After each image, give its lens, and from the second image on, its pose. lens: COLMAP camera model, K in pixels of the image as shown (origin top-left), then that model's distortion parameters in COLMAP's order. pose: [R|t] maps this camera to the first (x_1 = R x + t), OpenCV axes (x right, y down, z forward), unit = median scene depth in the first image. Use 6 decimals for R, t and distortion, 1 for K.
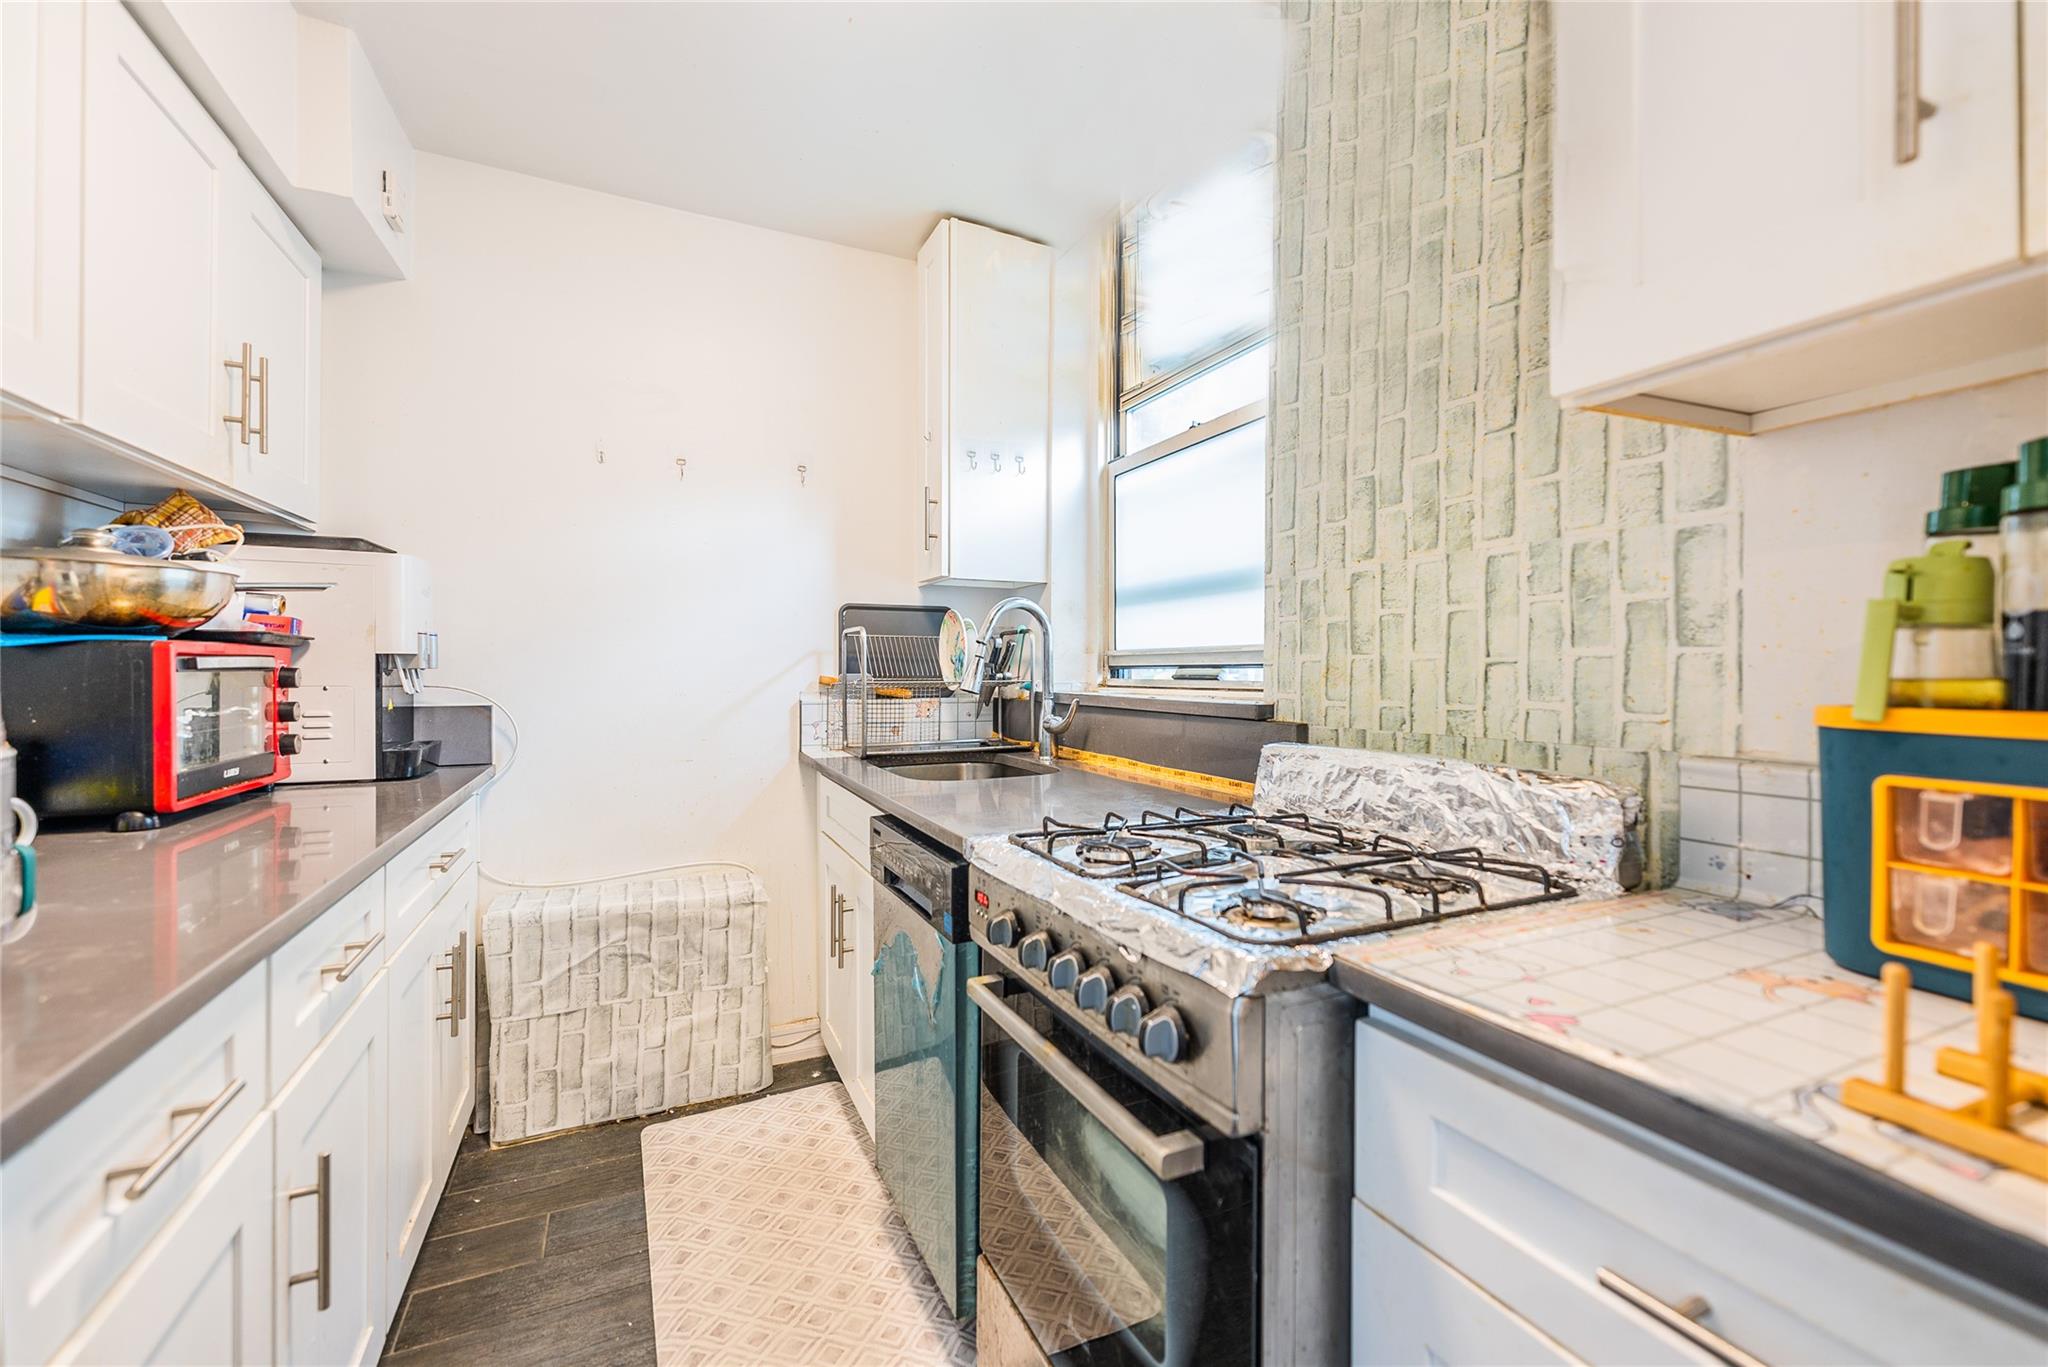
lens RADIAL K [[831.2, 0, 1031.7], [0, 831.2, 677.8], [0, 0, 1]] dist [0.001592, -0.000515]
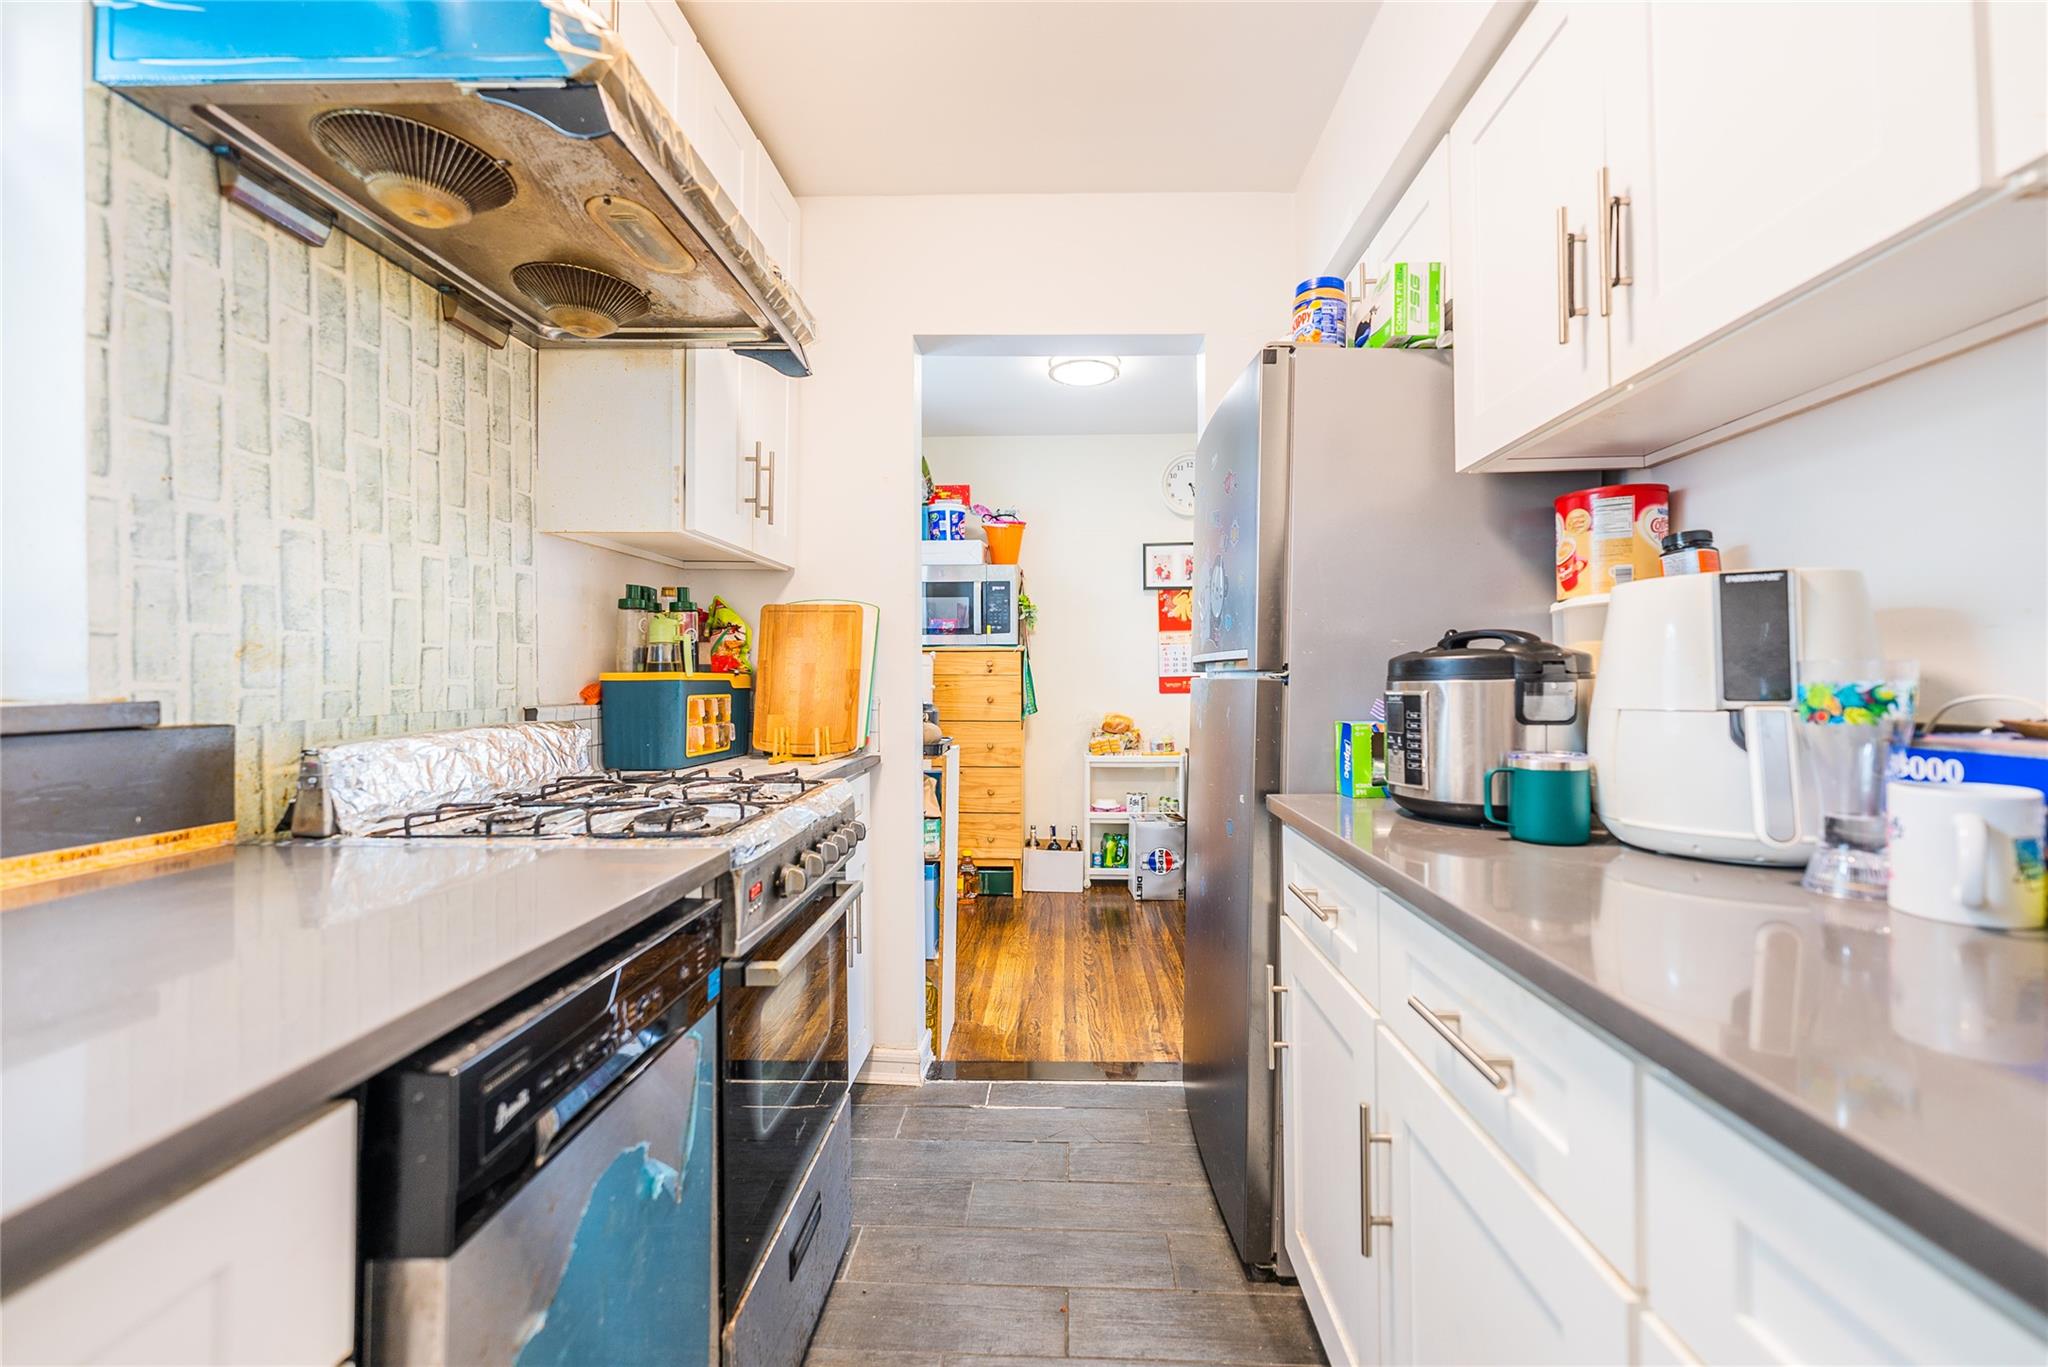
lens RADIAL K [[820.6, 0, 1029.6], [0, 820.6, 681.2], [0, 0, 1]] dist [0.001822, -0.000059]
pose [[-0.882227, -0.008403, 0.470748, -0.617619], [-0.001003, 0.999872, 0.015968, 0.008116], [-0.470822, 0.013615, -0.882123, 1.341171]]
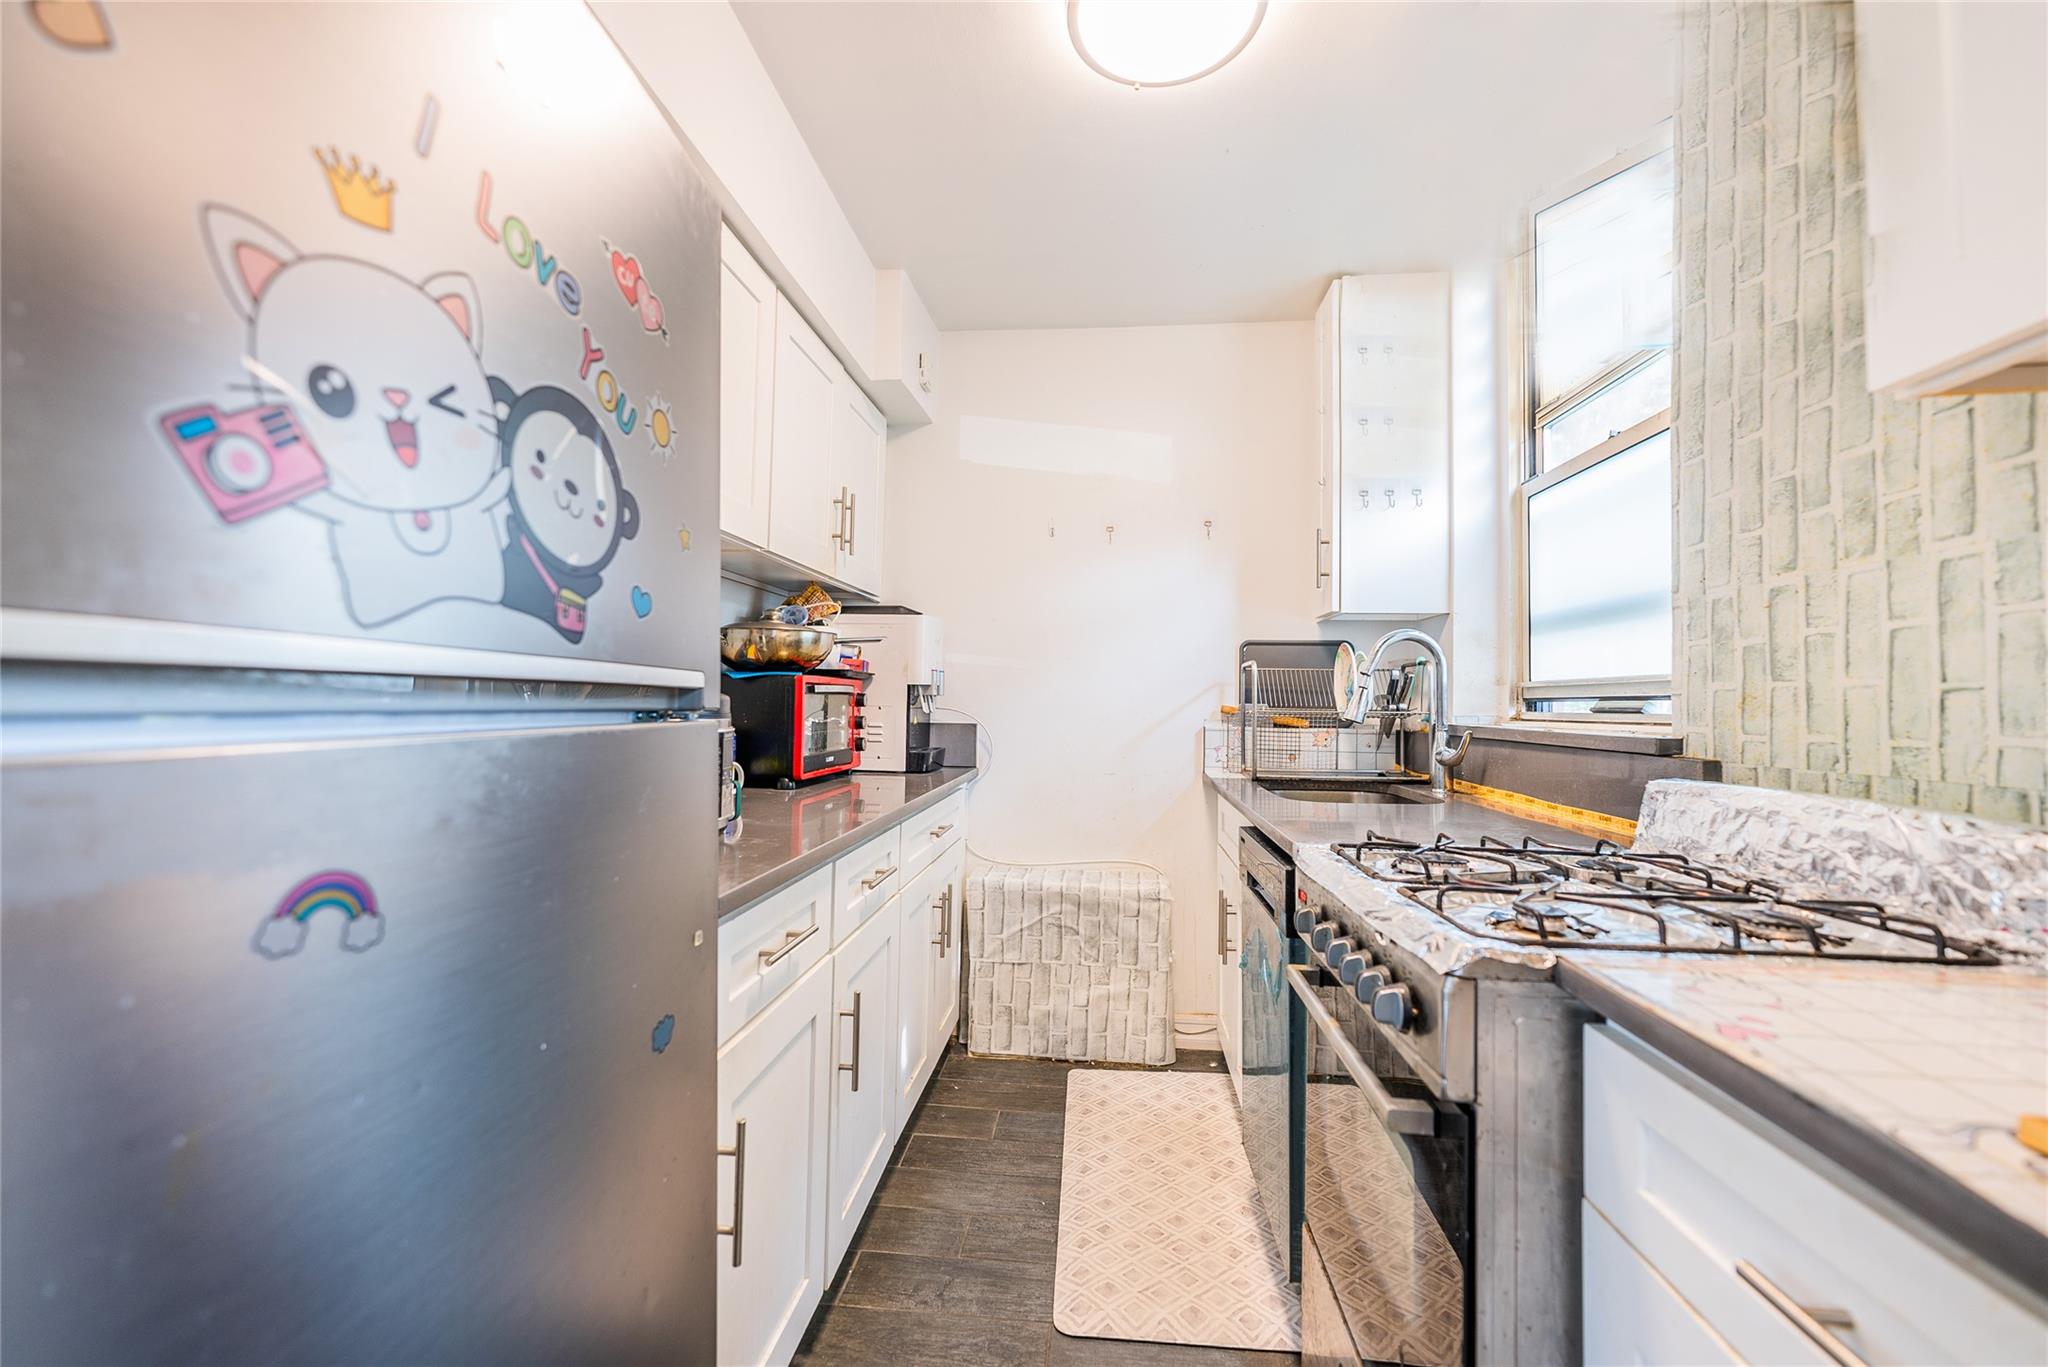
lens RADIAL K [[817.1, 0, 1033.3], [0, 817.1, 678.2], [0, 0, 1]] dist [-0.000170, -0.000088]
pose [[0.855898, -0.005433, -0.517117, 0.163530], [-0.017641, 0.999056, -0.039694, 0.015477], [0.516844, 0.043096, 0.854994, -0.125268]]
